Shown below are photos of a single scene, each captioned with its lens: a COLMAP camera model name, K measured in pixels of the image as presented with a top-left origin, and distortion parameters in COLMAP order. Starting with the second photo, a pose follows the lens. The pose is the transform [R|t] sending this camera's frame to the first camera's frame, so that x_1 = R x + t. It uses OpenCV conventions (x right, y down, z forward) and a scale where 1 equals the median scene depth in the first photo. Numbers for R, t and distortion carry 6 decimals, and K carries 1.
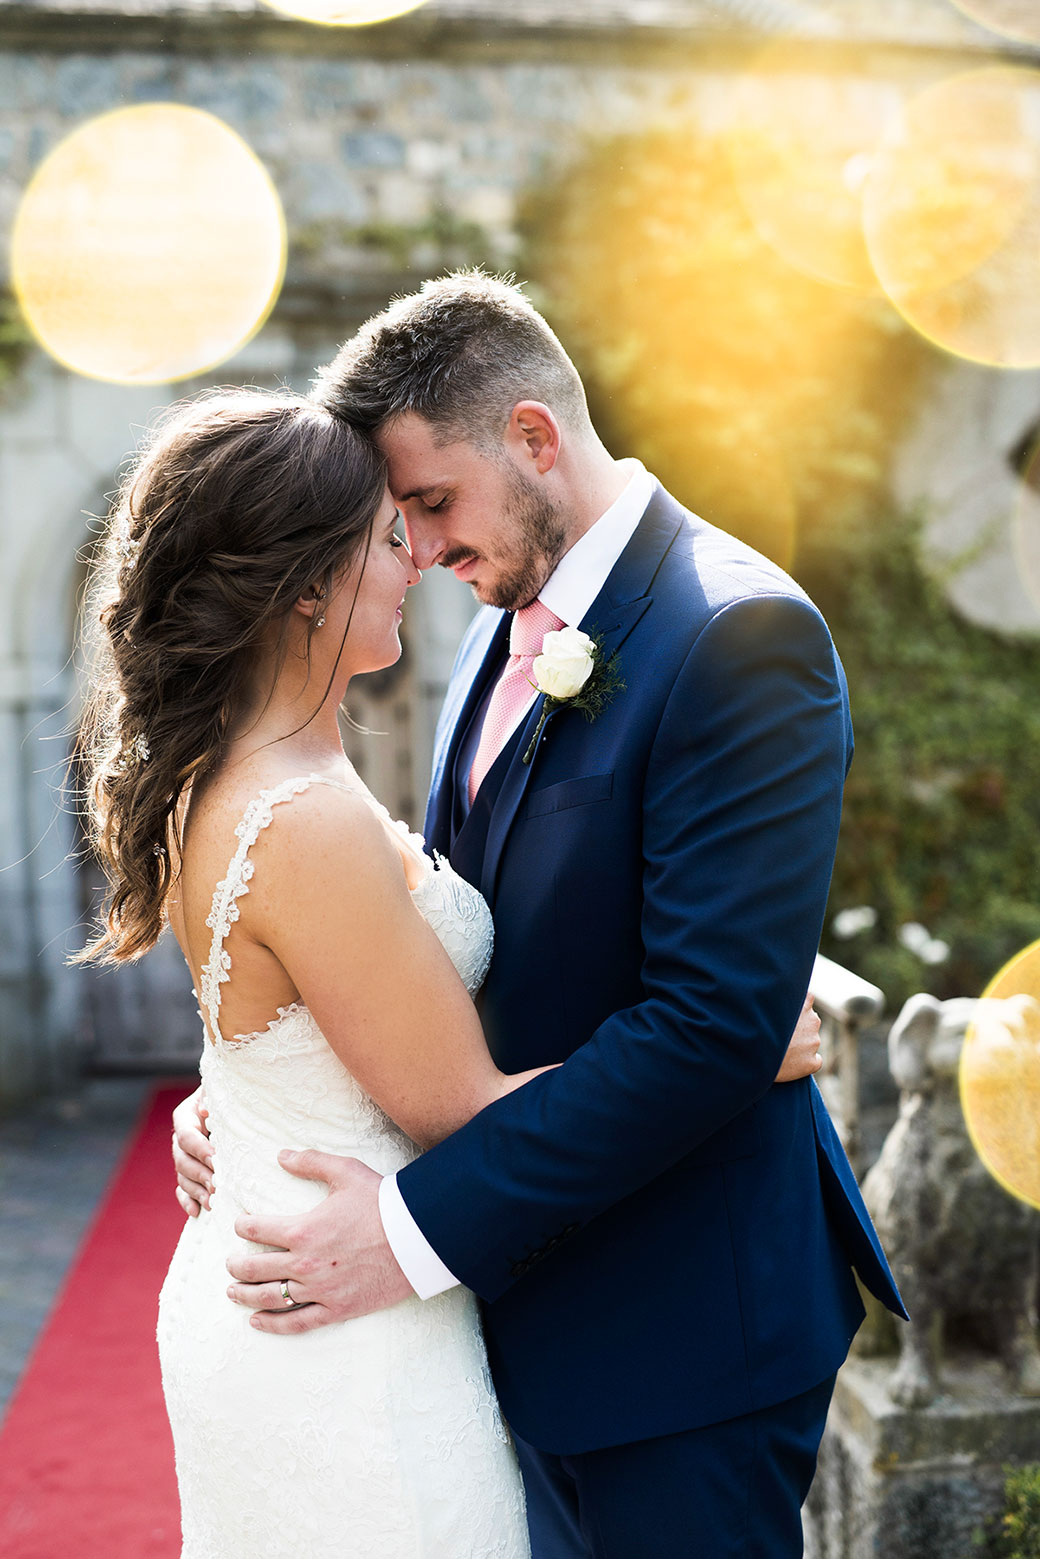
lens RADIAL K [[1560.3, 0, 519.8], [0, 1560.3, 727.9], [0, 0, 1]] dist [-0.055302, 0.148983]
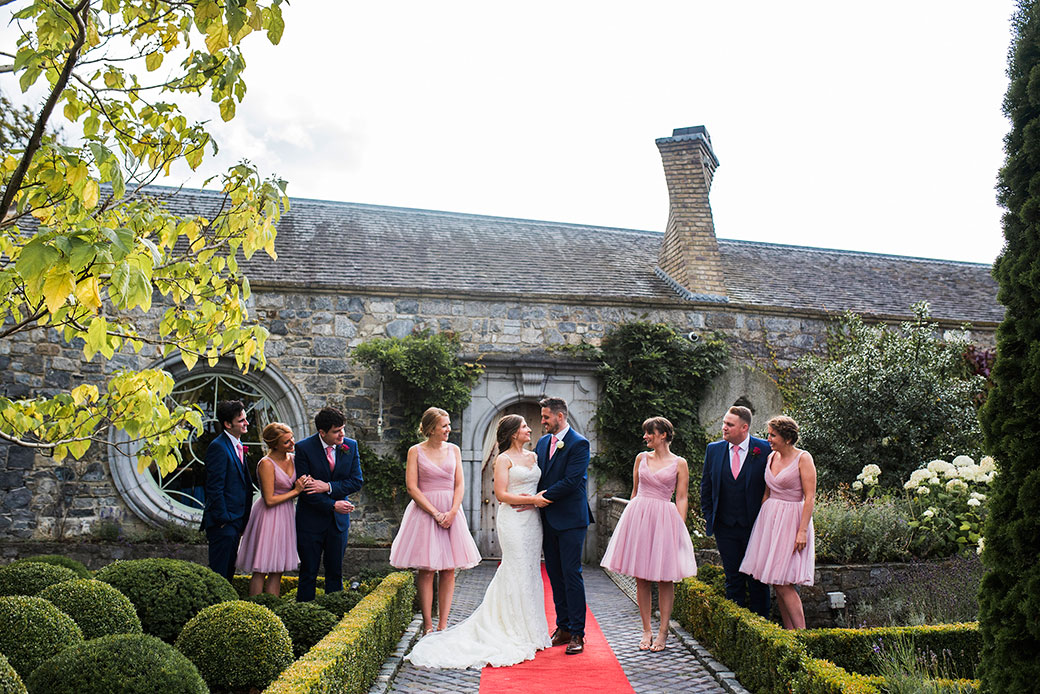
lens RADIAL K [[1040.9, 0, 517.7], [0, 1040.9, 332.3], [0, 0, 1]] dist [-0.055302, 0.148983]
pose [[0.979990, 0.014284, -0.198533, 0.315574], [-0.051768, 0.981388, -0.184925, 0.145943], [0.192196, 0.191502, 0.962490, -1.616276]]
